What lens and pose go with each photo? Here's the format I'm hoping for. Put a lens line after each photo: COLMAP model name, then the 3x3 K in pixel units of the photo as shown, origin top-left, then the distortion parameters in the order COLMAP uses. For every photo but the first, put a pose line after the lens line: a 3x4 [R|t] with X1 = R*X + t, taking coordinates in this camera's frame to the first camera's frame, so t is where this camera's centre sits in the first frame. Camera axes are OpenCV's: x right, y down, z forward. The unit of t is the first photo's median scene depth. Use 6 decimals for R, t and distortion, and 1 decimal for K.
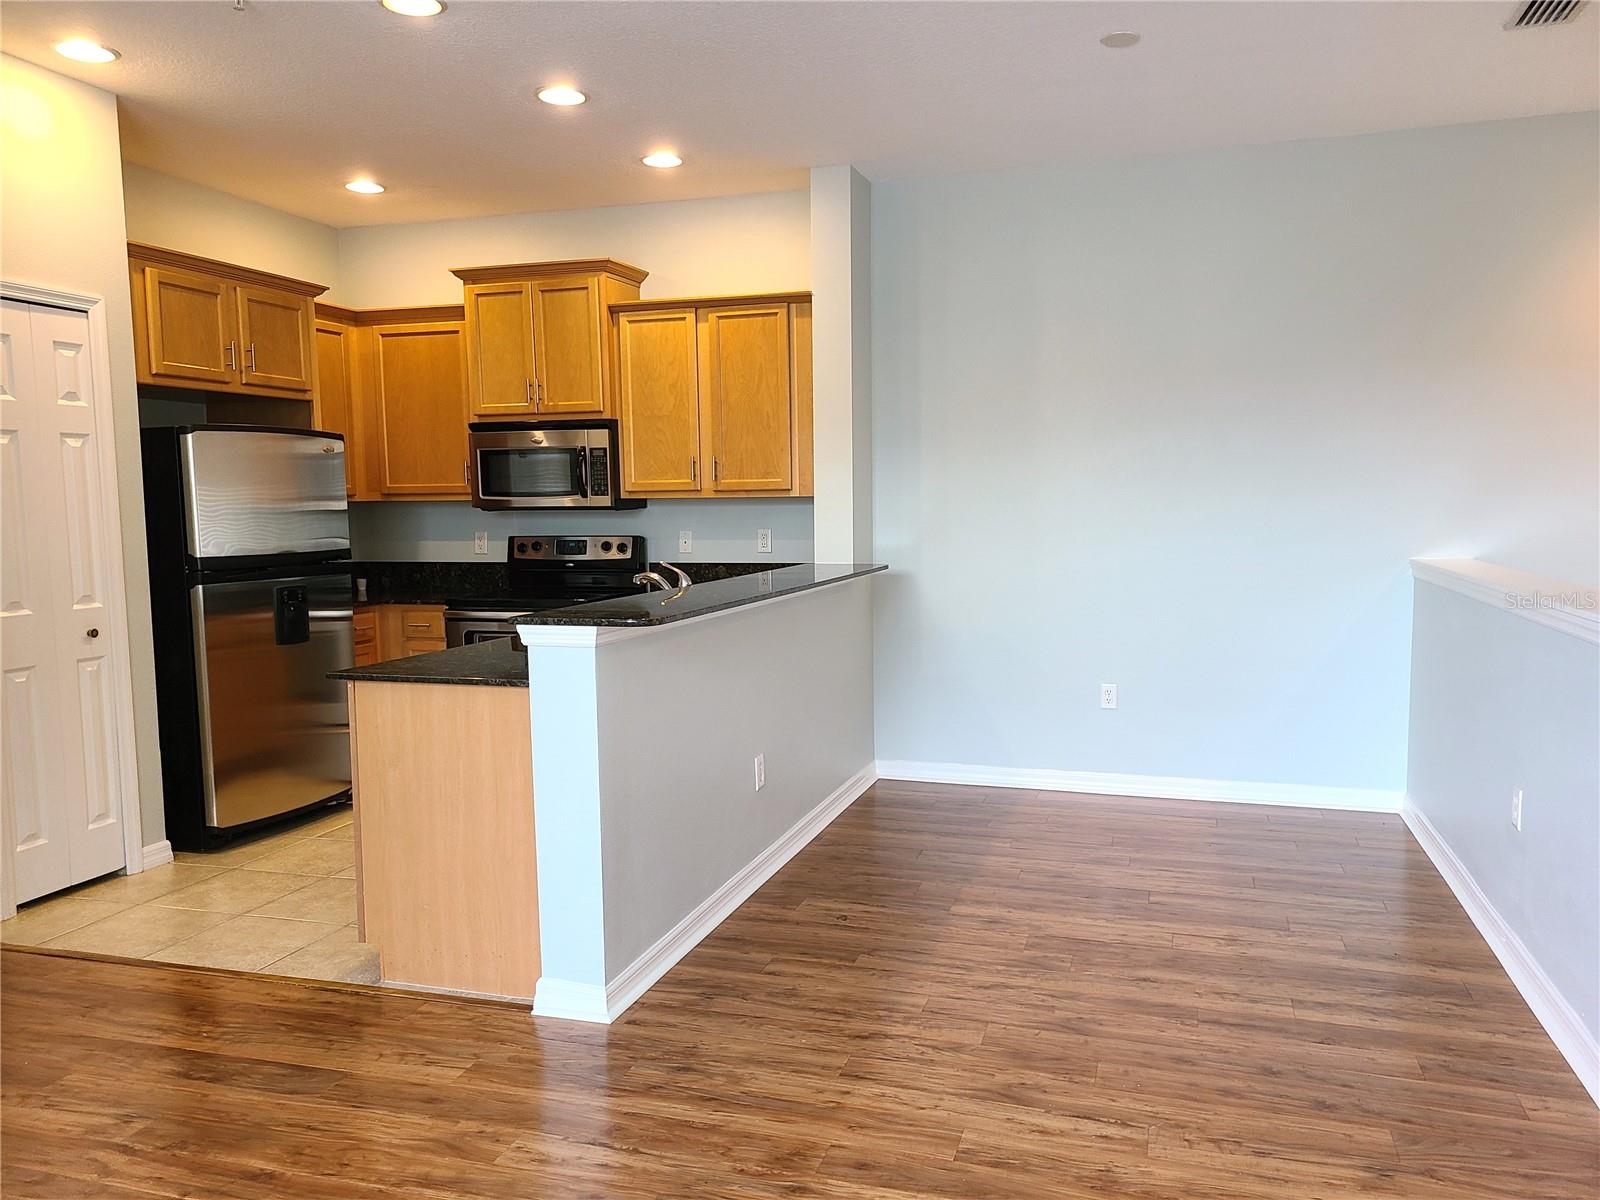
lens RADIAL K [[1204.6, 0, 800.0], [0, 1204.6, 600.0], [0, 0, 1]] dist [0.074656, -0.073742]
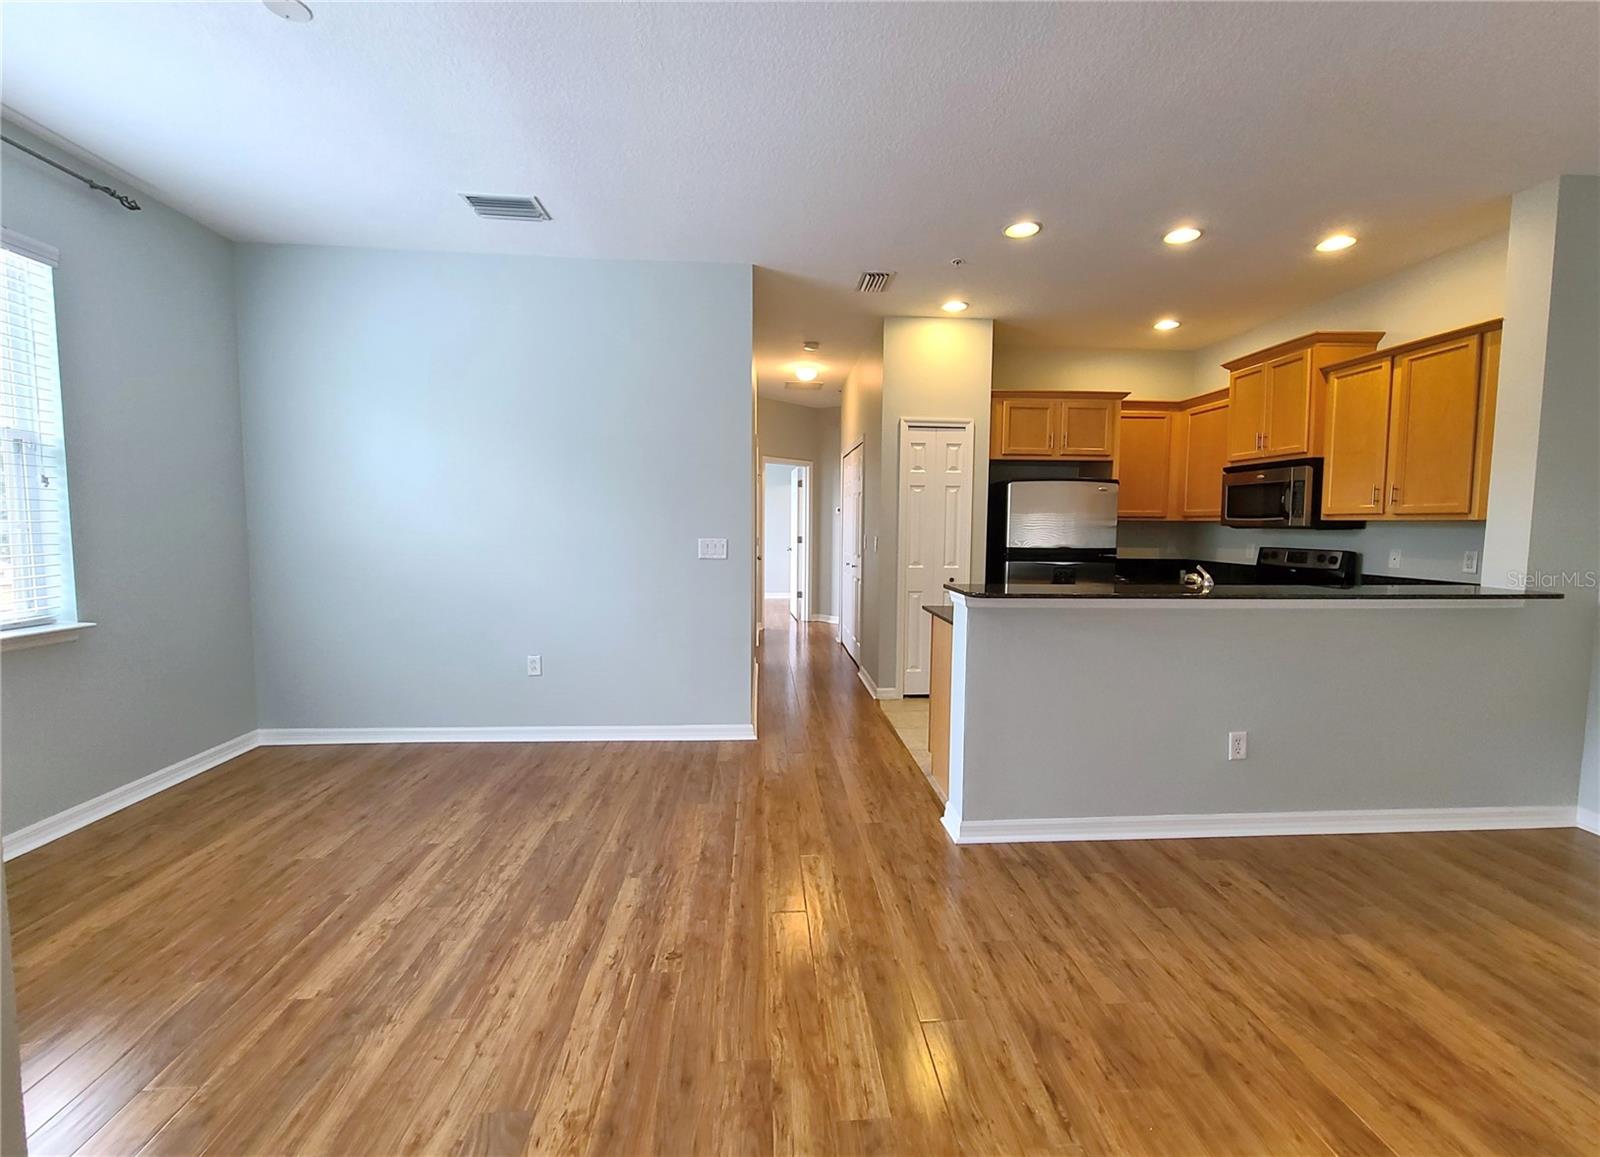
lens RADIAL K [[666.5, 0, 801.2], [0, 666.5, 566.5], [0, 0, 1]] dist [-0.002743, -0.000553]
pose [[0.369453, 0.077562, -0.926007, 0.348749], [-0.090626, 0.994768, 0.047163, -0.023704], [0.924820, 0.066496, 0.374549, 0.289701]]
